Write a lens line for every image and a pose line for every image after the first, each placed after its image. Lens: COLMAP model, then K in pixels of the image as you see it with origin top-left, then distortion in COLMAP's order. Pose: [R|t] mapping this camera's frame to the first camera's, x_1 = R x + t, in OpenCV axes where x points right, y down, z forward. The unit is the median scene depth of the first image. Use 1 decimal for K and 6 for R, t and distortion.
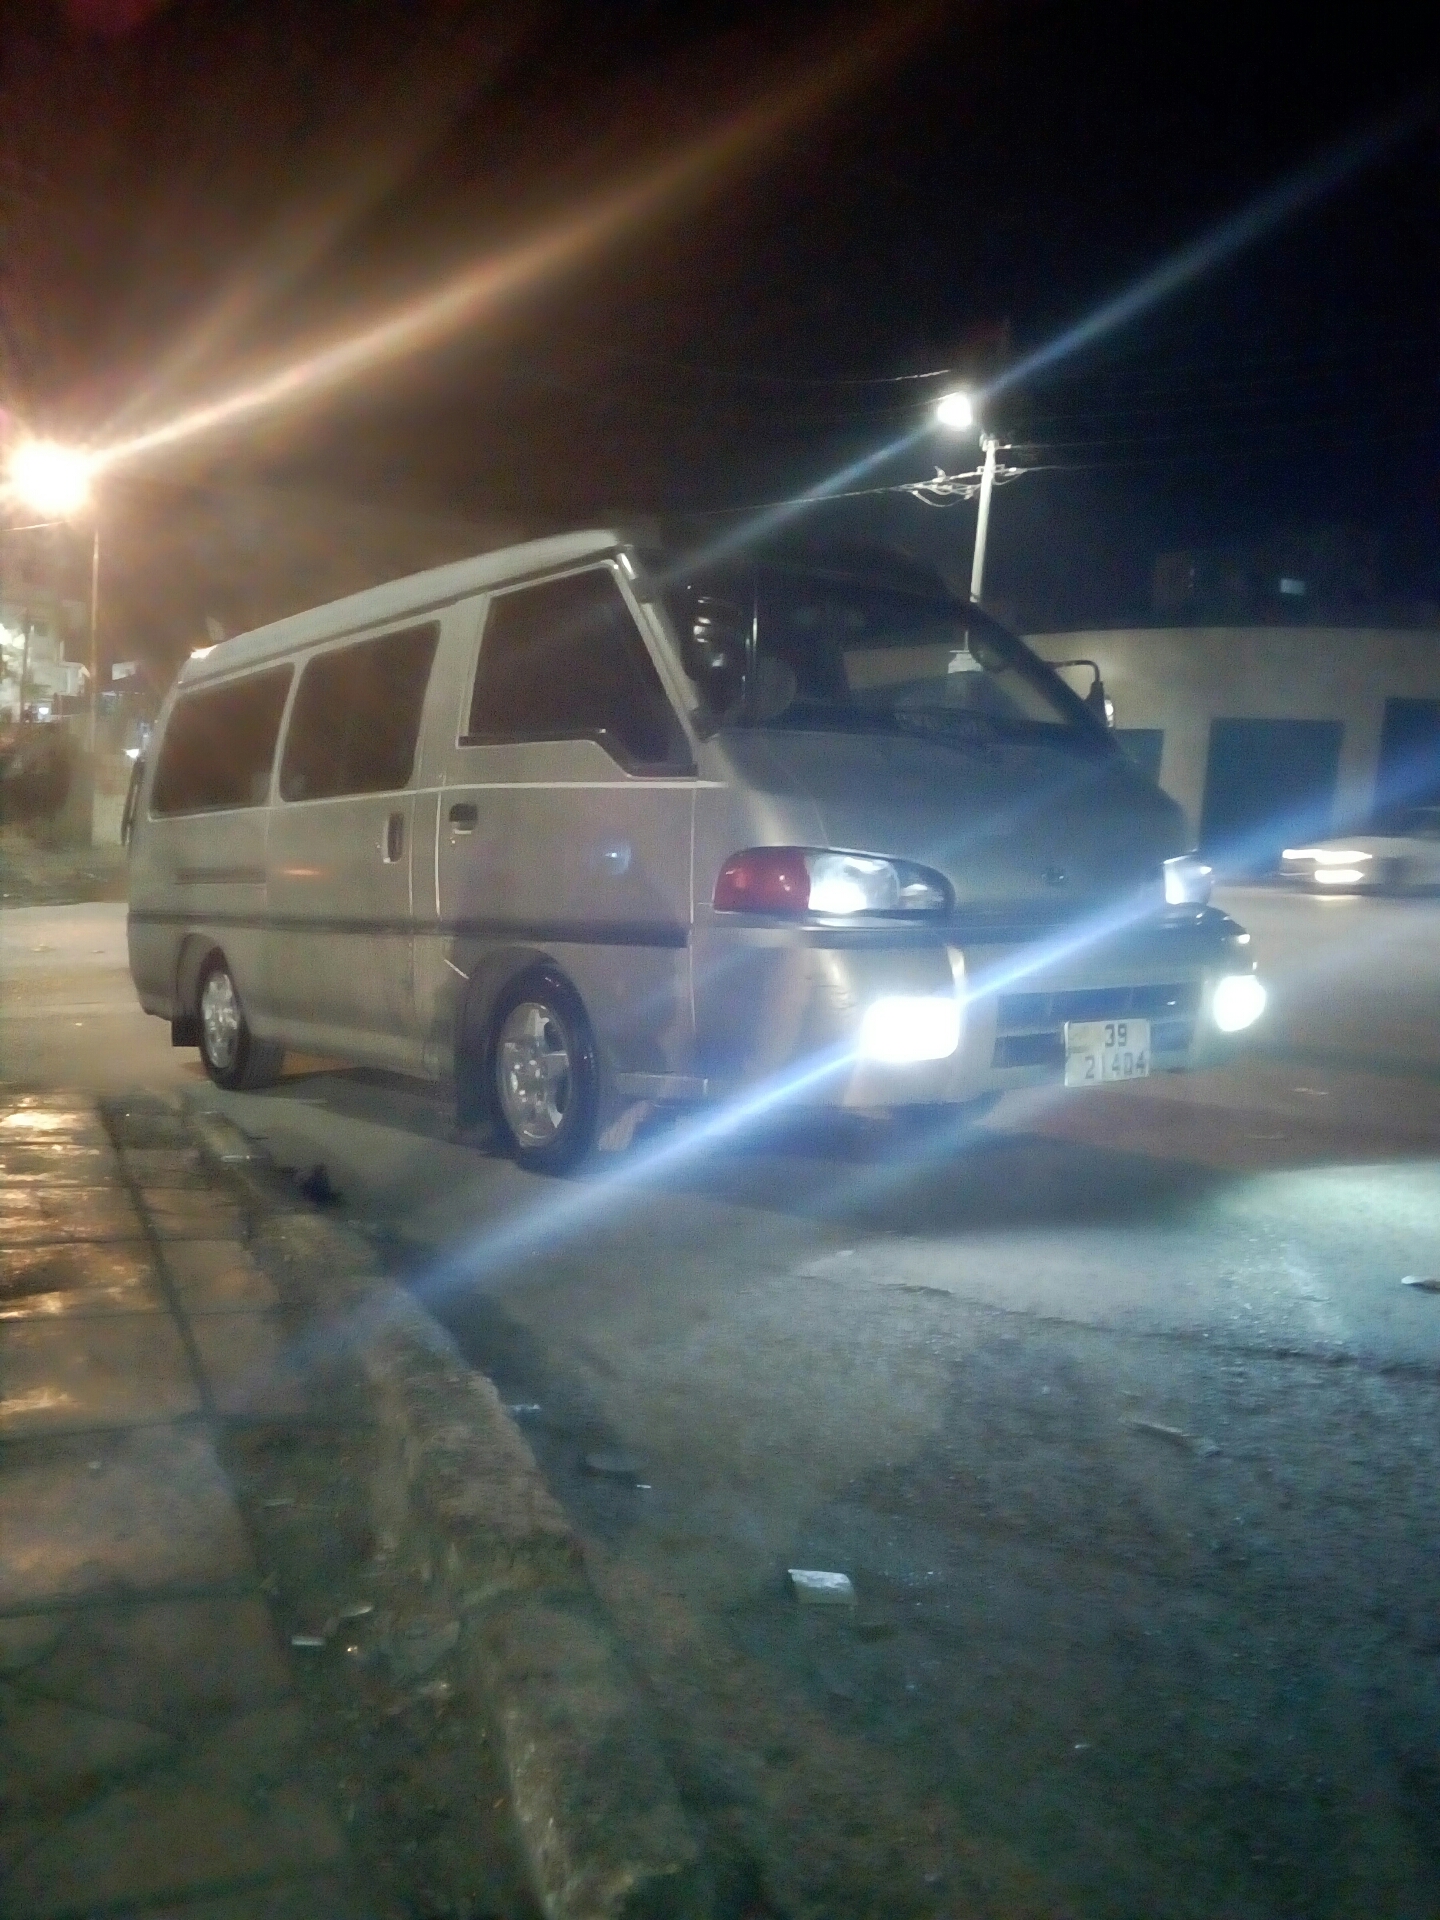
lens RADIAL K [[1486.8, 0, 714.0], [0, 1486.8, 986.5], [0, 0, 1]] dist [0.118980, -0.182393]
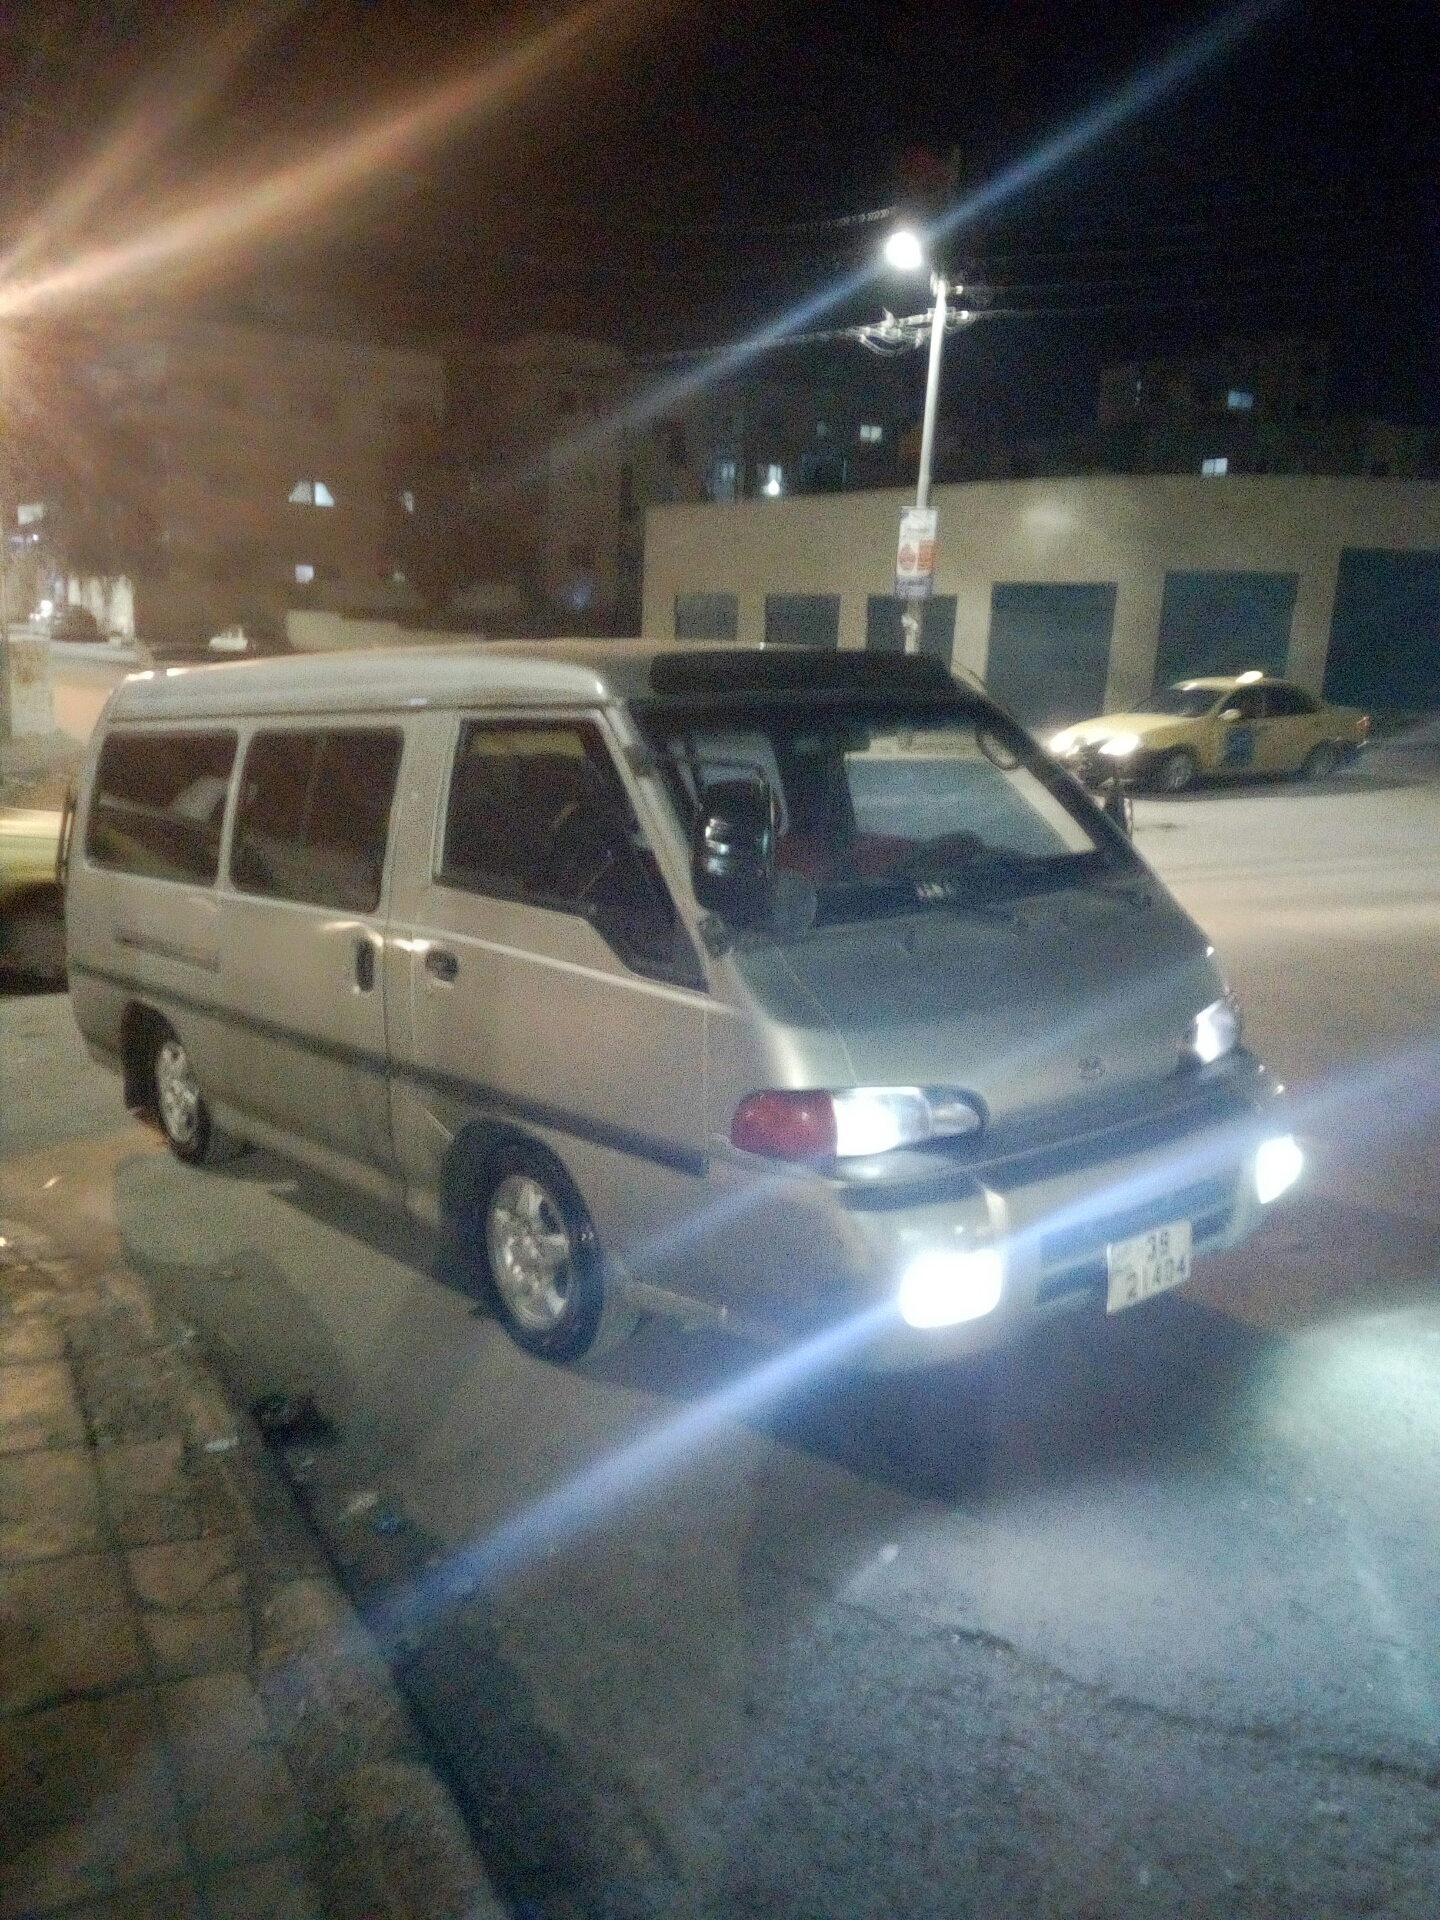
lens RADIAL K [[1486.8, 0, 714.0], [0, 1486.8, 986.5], [0, 0, 1]] dist [0.118980, -0.182393]
pose [[0.999045, -0.027240, 0.034165, -0.030619], [0.023402, 0.993865, 0.108100, -0.194224], [-0.036900, -0.107197, 0.993553, 0.074636]]
